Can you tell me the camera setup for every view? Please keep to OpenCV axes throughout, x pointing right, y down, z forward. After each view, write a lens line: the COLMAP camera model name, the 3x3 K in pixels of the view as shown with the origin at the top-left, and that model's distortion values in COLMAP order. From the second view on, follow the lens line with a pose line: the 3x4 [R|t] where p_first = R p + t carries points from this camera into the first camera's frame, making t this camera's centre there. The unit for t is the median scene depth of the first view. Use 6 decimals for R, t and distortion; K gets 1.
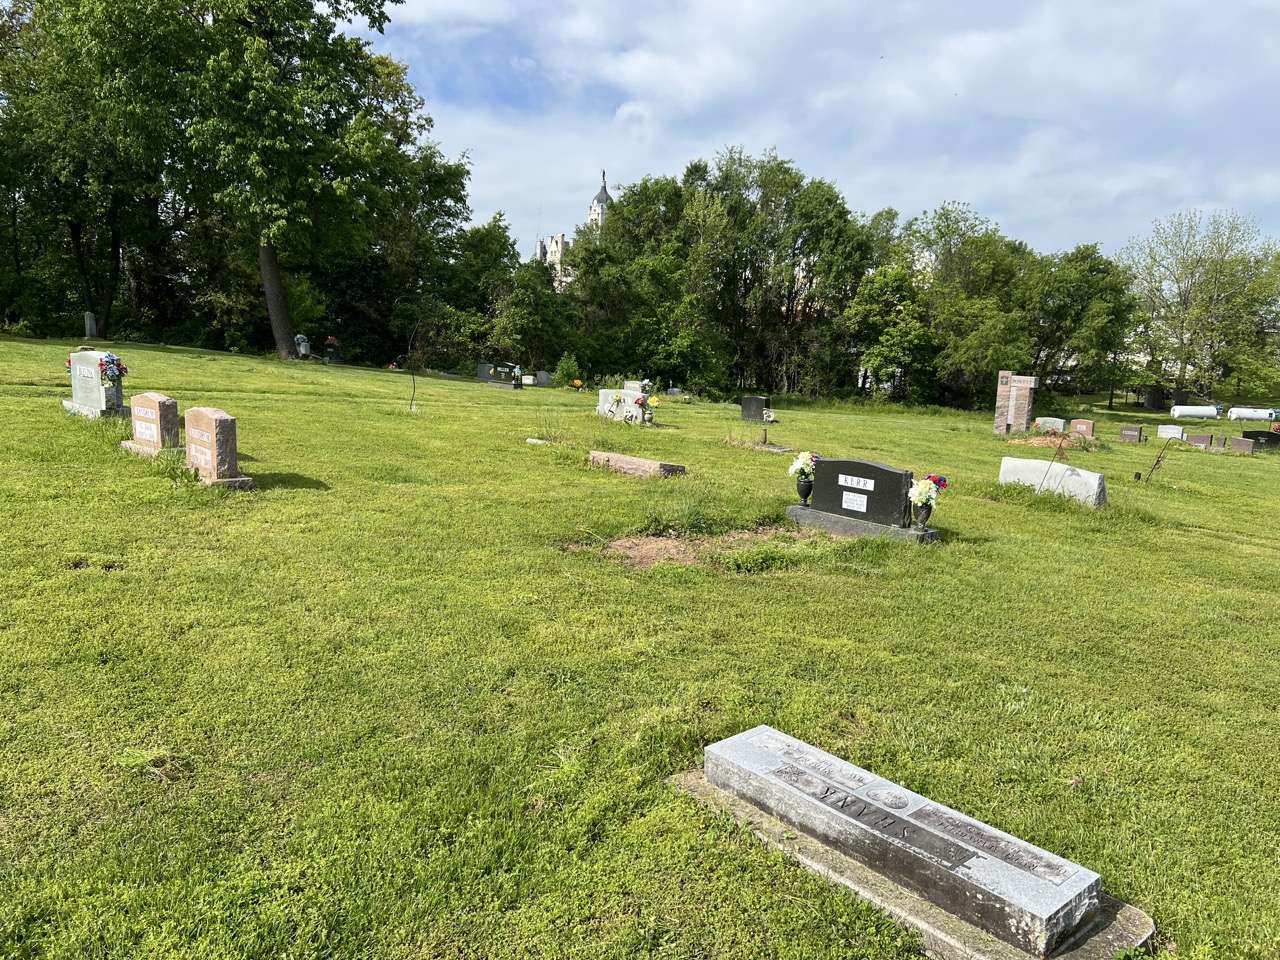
lens RADIAL K [[958.7, 0, 634.5], [0, 958.7, 489.0], [0, 0, 1]] dist [0.037949, -0.046177]
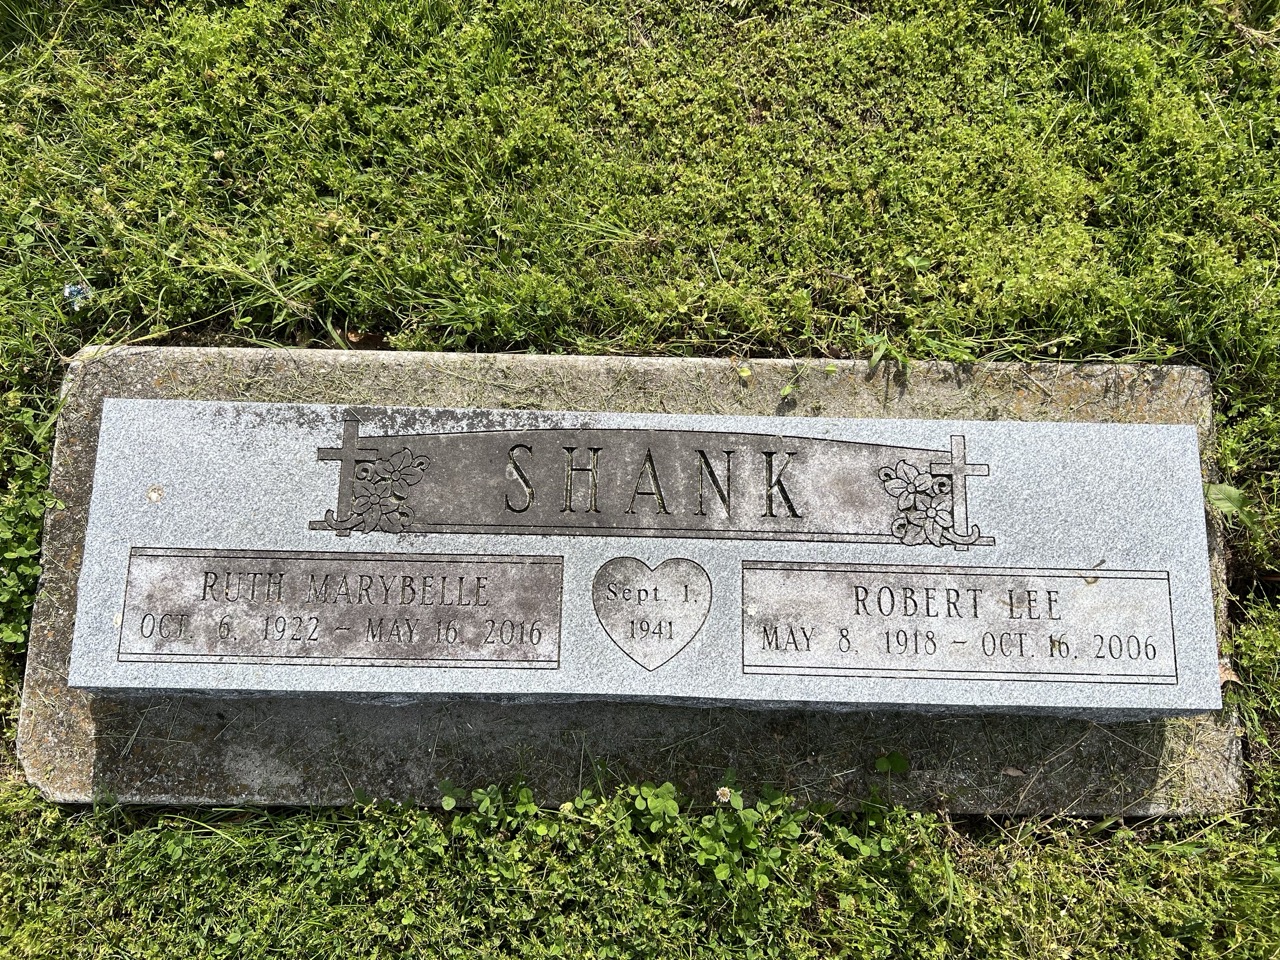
lens RADIAL K [[958.7, 0, 641.5], [0, 958.7, 475.7], [0, 0, 1]] dist [0.037949, -0.046177]
pose [[-0.660510, 0.731905, -0.167456, 0.091072], [-0.165016, 0.076067, 0.983353, -0.006680], [0.732459, 0.677147, 0.070534, 0.295003]]
